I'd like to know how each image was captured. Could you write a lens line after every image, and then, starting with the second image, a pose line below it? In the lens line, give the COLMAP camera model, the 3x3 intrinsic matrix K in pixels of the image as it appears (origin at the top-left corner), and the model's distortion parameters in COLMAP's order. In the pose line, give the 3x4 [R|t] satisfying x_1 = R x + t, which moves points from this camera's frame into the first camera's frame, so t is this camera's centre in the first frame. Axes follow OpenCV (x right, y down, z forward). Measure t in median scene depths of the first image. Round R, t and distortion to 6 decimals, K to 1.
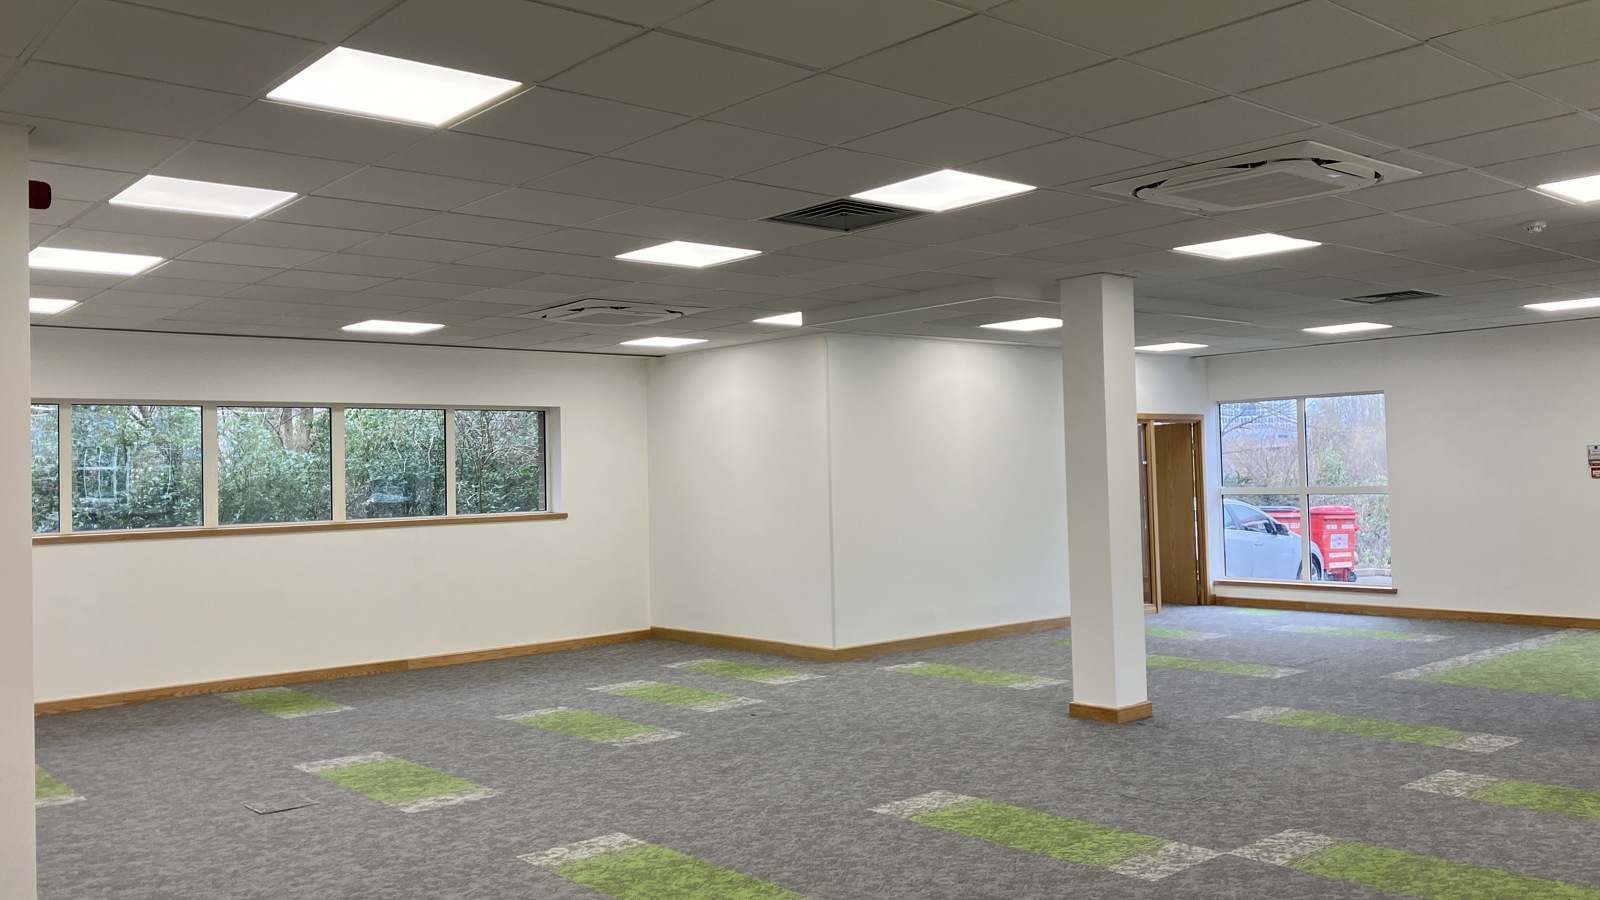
lens RADIAL K [[1380.4, 0, 800.0], [0, 1380.4, 450.0], [0, 0, 1]] dist [-0.001003, 0.012699]
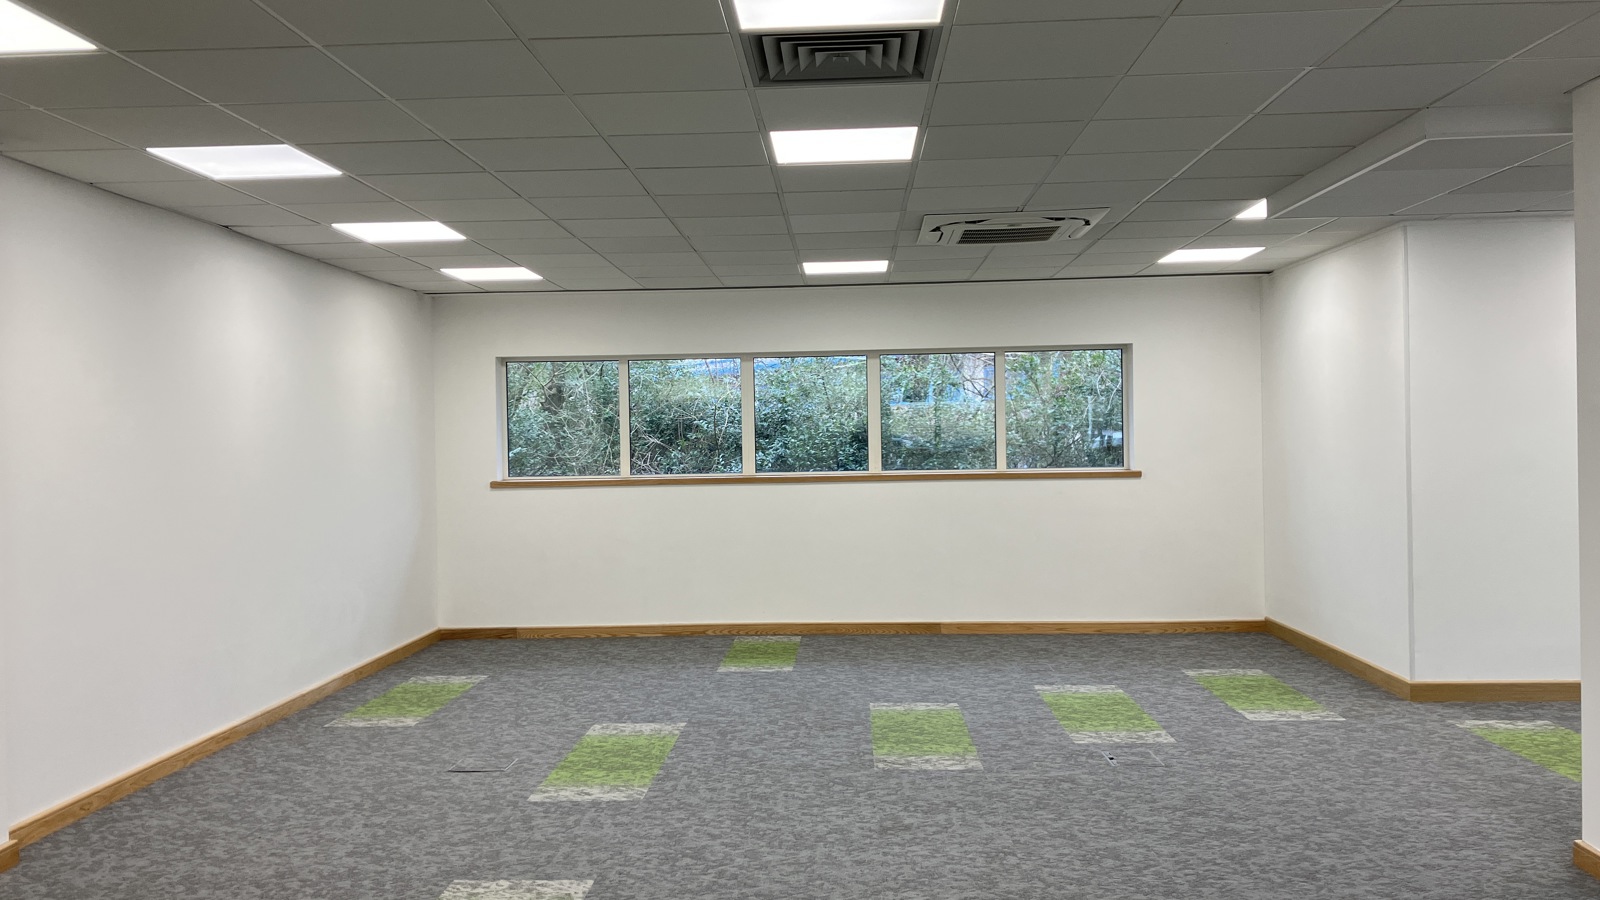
lens RADIAL K [[1380.4, 0, 800.0], [0, 1380.4, 450.0], [0, 0, 1]] dist [-0.001003, 0.012699]
pose [[0.662047, 0.022125, -0.749135, 0.328373], [0.012355, 0.999106, 0.040427, -0.003016], [0.749360, -0.036020, 0.661182, 0.311581]]
